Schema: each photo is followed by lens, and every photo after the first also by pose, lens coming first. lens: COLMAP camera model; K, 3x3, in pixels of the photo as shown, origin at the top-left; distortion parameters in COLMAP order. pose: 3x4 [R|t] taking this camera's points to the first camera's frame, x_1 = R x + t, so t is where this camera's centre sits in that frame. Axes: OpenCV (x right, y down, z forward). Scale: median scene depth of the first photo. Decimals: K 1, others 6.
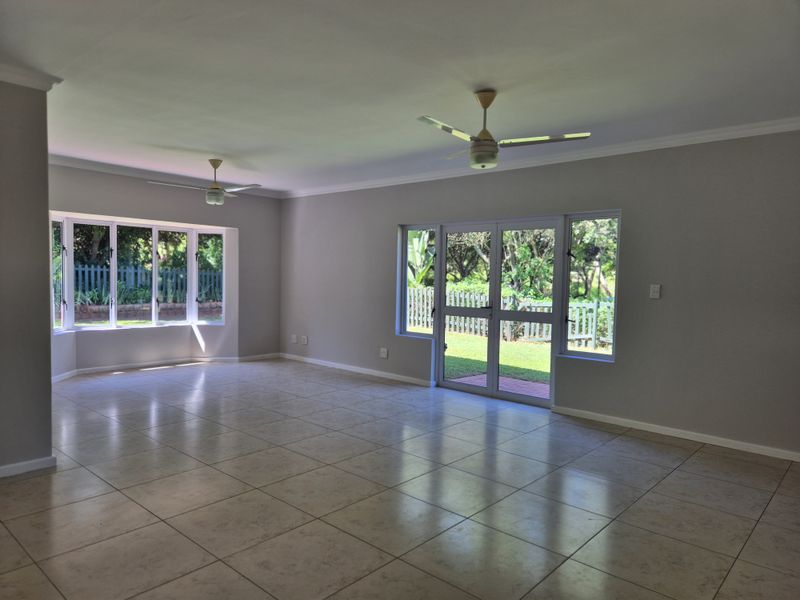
lens RADIAL K [[531.1, 0, 400.0], [0, 531.1, 300.0], [0, 0, 1]] dist [0.098251, 0.000922]
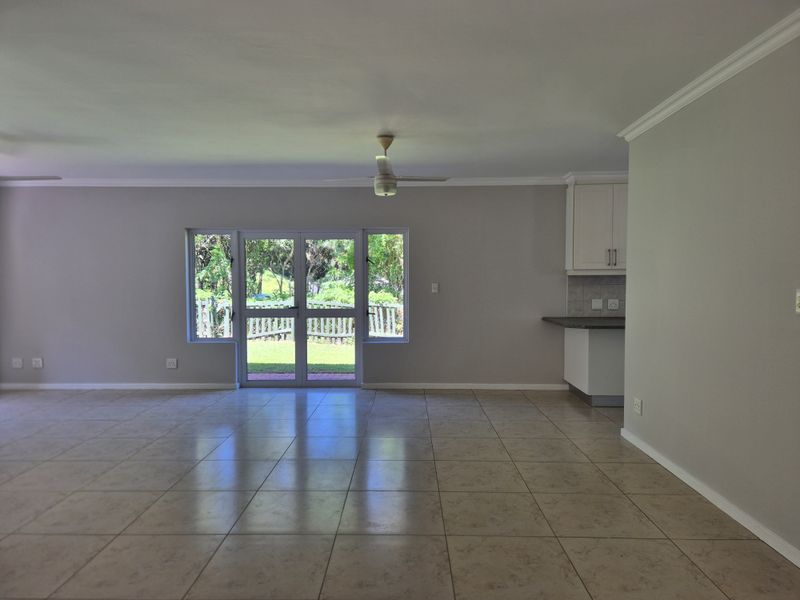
lens RADIAL K [[530.8, 0, 400.0], [0, 530.8, 300.0], [0, 0, 1]] dist [0.001928, 0.000592]
pose [[0.750851, -0.051394, 0.658469, -0.395376], [0.049873, 0.998533, 0.021066, -0.014175], [-0.658586, 0.017022, 0.752313, 0.024435]]
